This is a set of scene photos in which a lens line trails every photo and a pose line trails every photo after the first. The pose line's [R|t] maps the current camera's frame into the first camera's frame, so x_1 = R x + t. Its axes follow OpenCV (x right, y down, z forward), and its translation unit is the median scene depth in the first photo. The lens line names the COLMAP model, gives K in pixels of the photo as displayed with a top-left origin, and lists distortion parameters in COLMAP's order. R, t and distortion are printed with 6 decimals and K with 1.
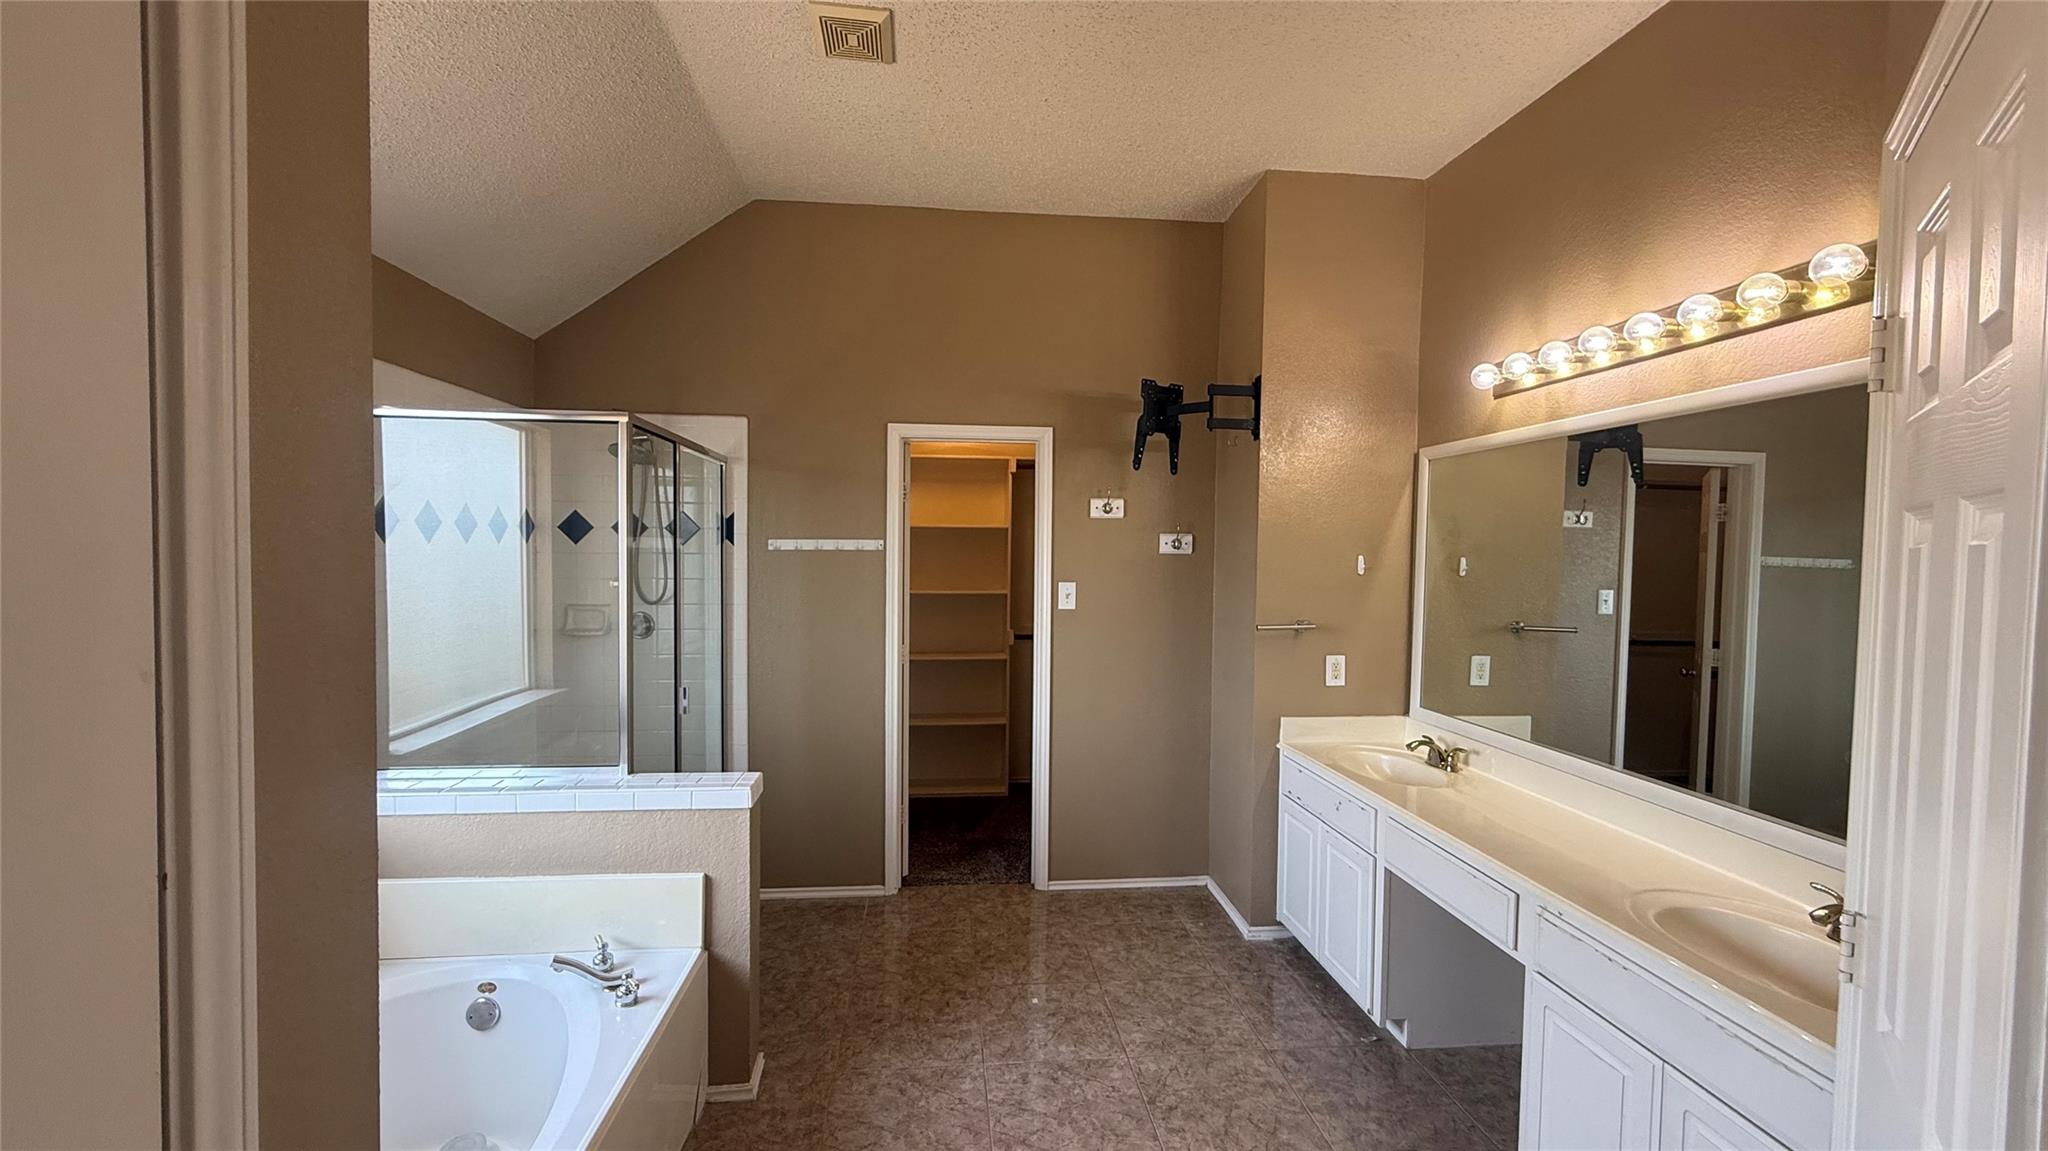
lens RADIAL K [[828.7, 0, 1022.6], [0, 828.7, 580.1], [0, 0, 1]] dist [-0.000694, 0.000055]
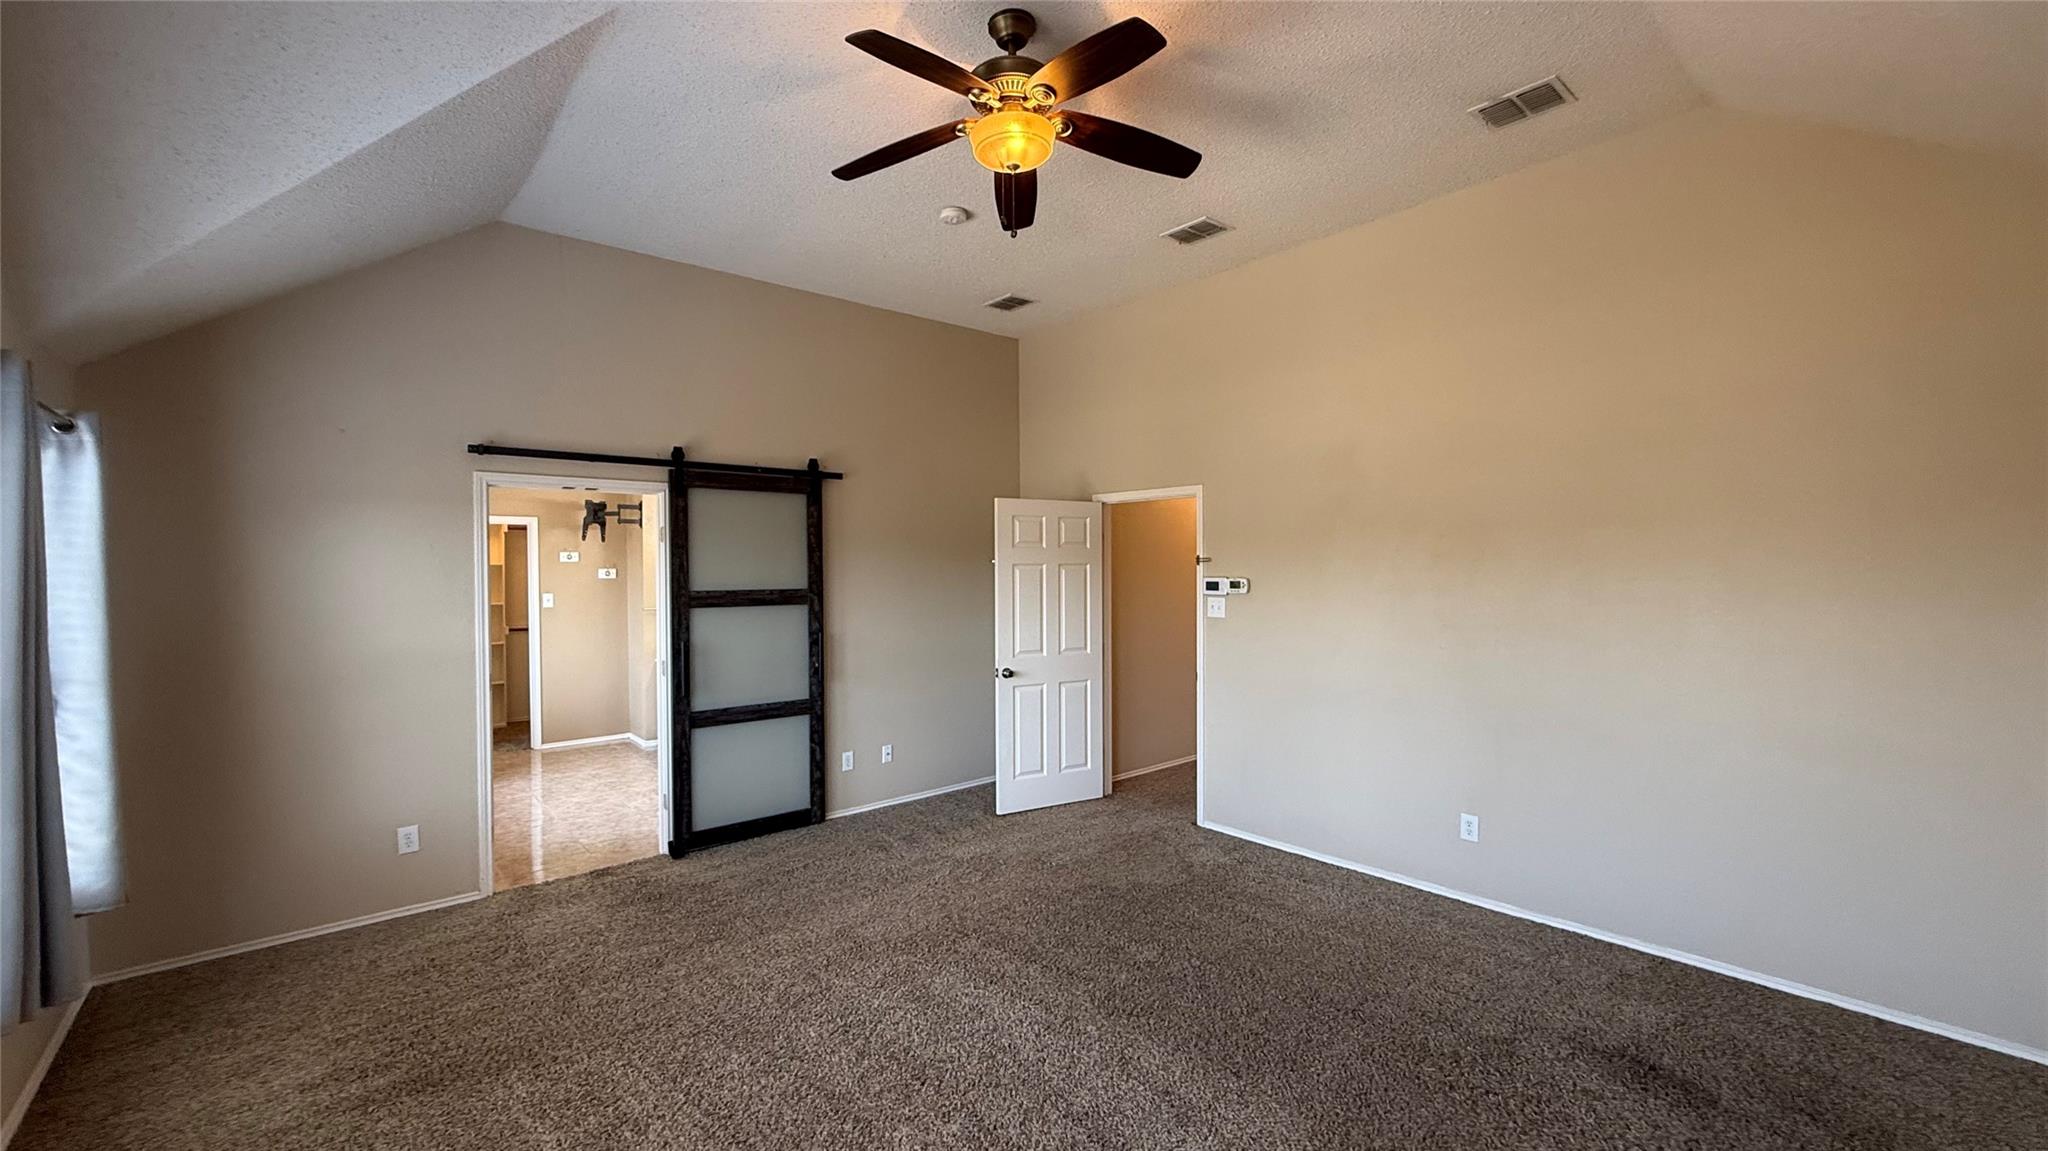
lens RADIAL K [[828.7, 0, 1033.2], [0, 828.7, 582.2], [0, 0, 1]] dist [-0.000694, 0.000055]
pose [[0.823017, -0.022114, 0.567586, -0.122508], [0.035903, 0.999269, -0.013127, 0.045880], [-0.566880, 0.031181, 0.823210, -1.382223]]
